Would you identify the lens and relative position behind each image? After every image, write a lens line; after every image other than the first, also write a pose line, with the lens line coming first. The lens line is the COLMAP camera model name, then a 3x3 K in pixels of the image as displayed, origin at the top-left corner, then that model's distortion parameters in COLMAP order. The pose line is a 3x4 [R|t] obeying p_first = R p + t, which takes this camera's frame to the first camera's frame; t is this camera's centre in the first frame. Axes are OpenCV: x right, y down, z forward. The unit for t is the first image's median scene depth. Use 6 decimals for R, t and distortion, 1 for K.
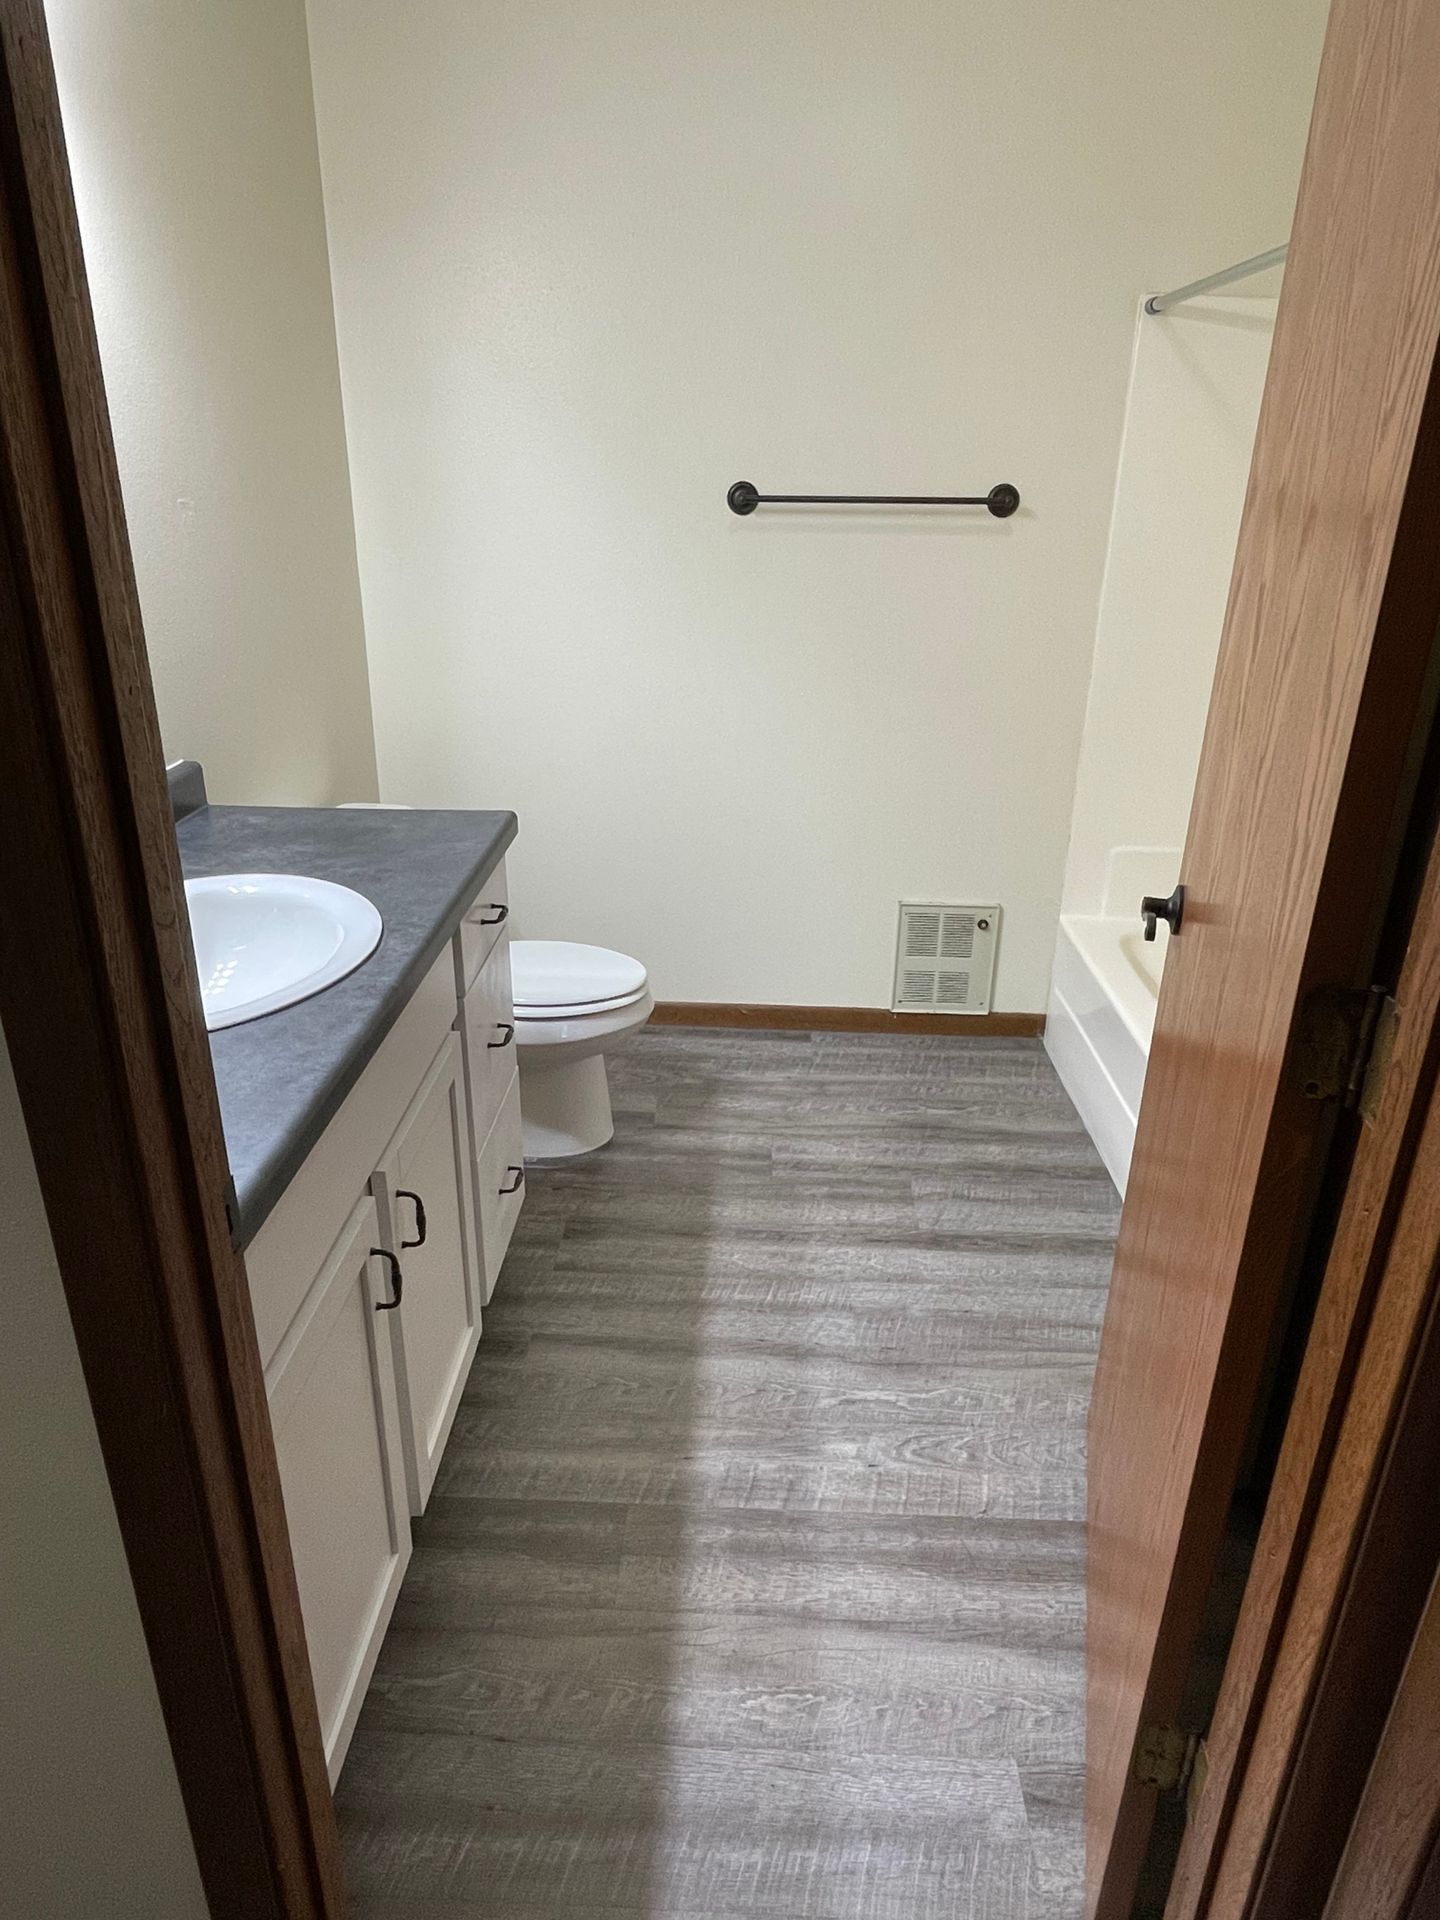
lens RADIAL K [[1188.1, 0, 720.0], [0, 1188.1, 960.0], [0, 0, 1]] dist [-0.004030, -0.002298]
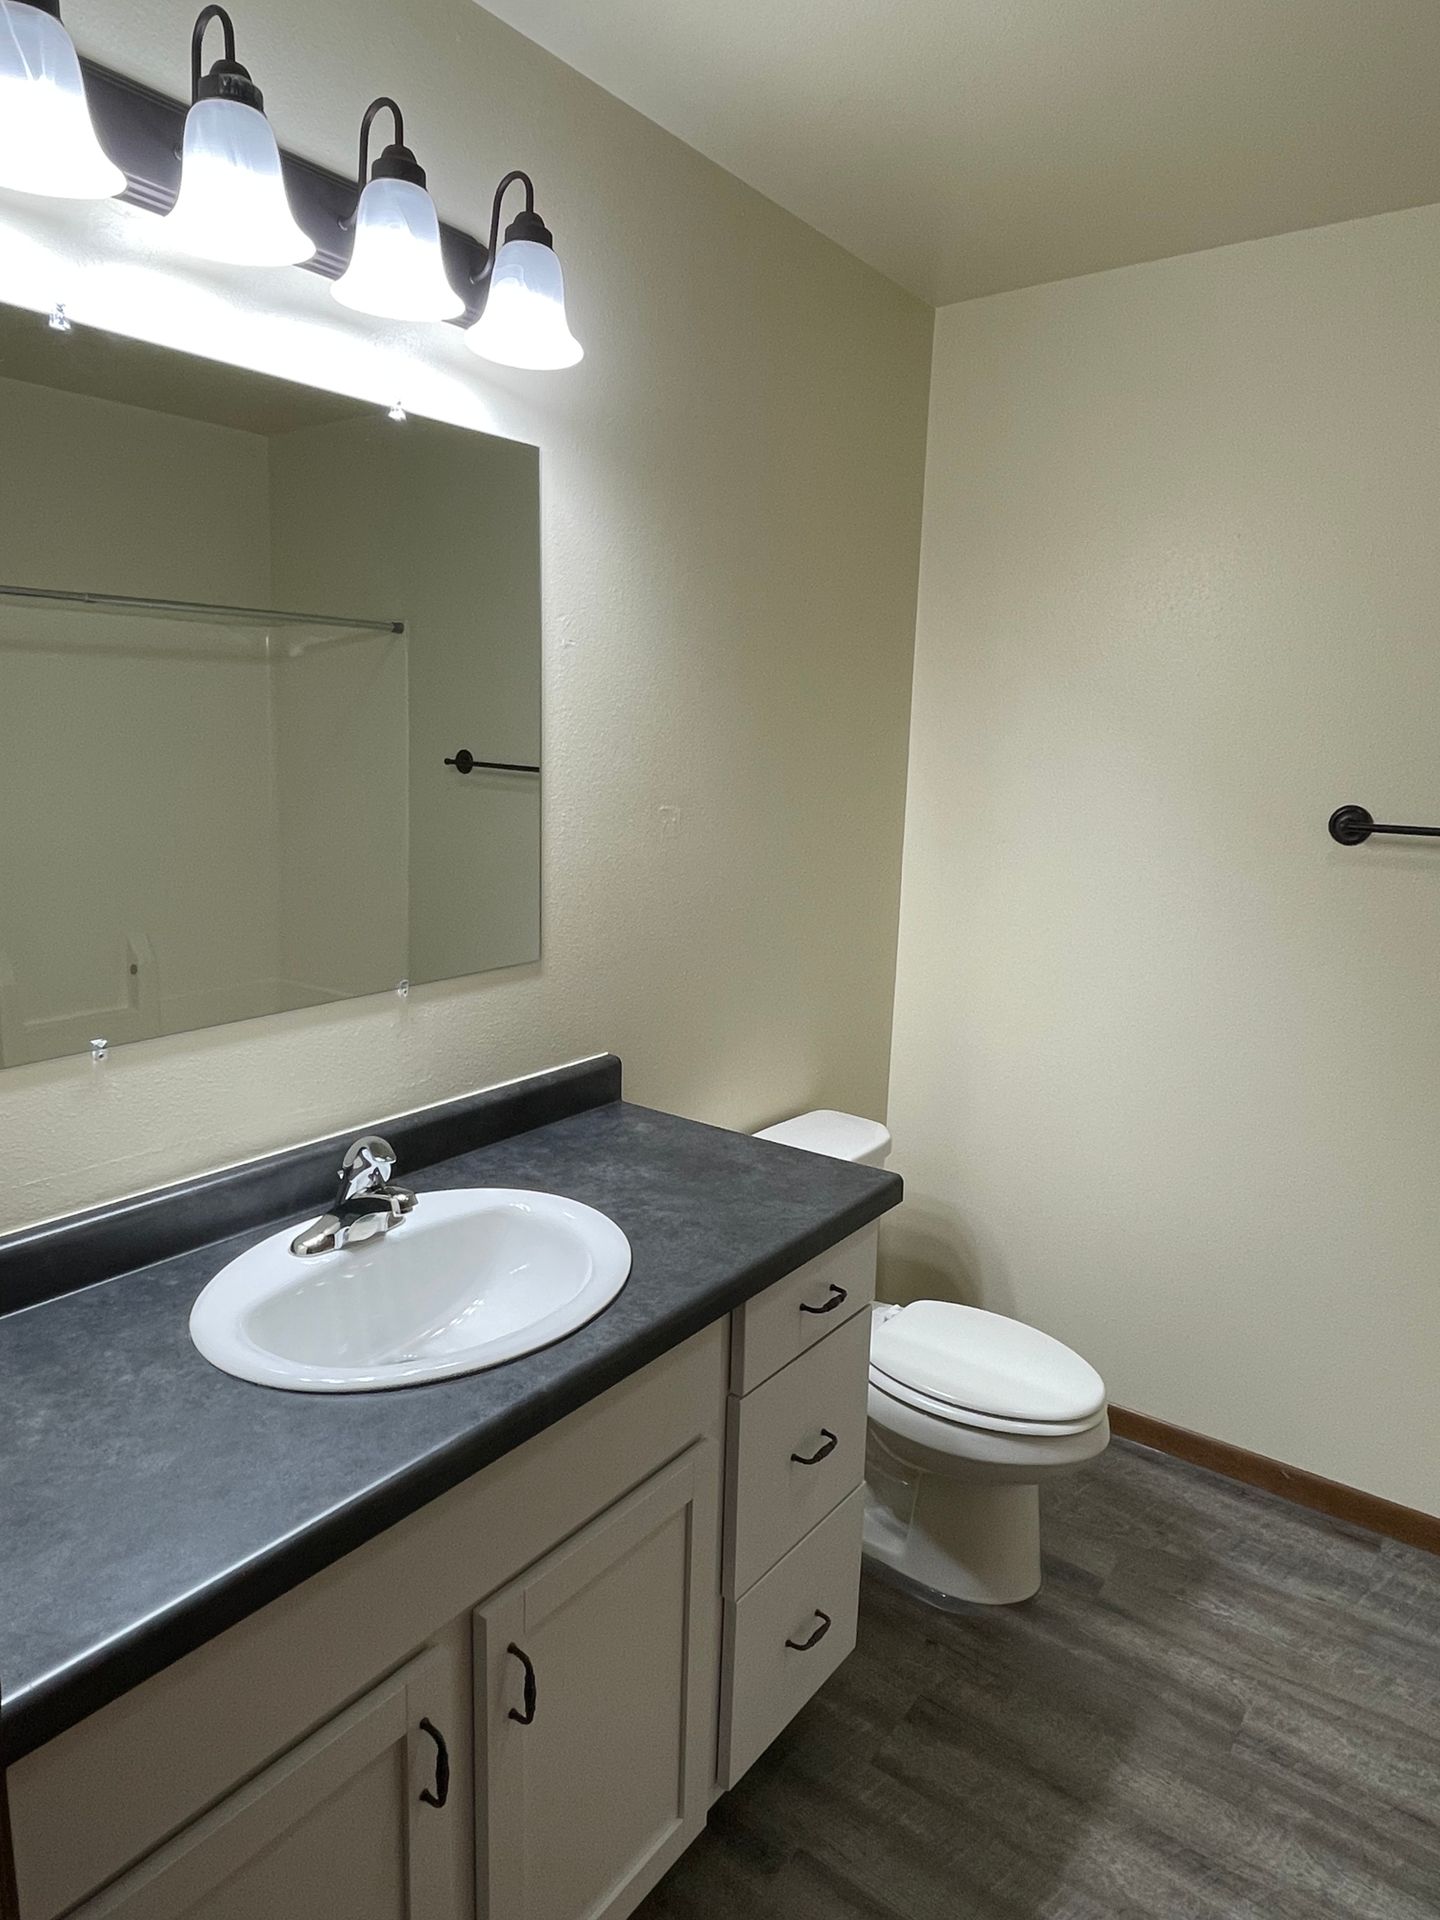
lens RADIAL K [[1188.1, 0, 720.0], [0, 1188.1, 960.0], [0, 0, 1]] dist [-0.004030, -0.002298]
pose [[0.823489, 0.114893, -0.555576, 0.125460], [-0.234972, 0.960410, -0.149670, -0.086401], [0.516385, 0.253796, 0.817884, 0.159099]]
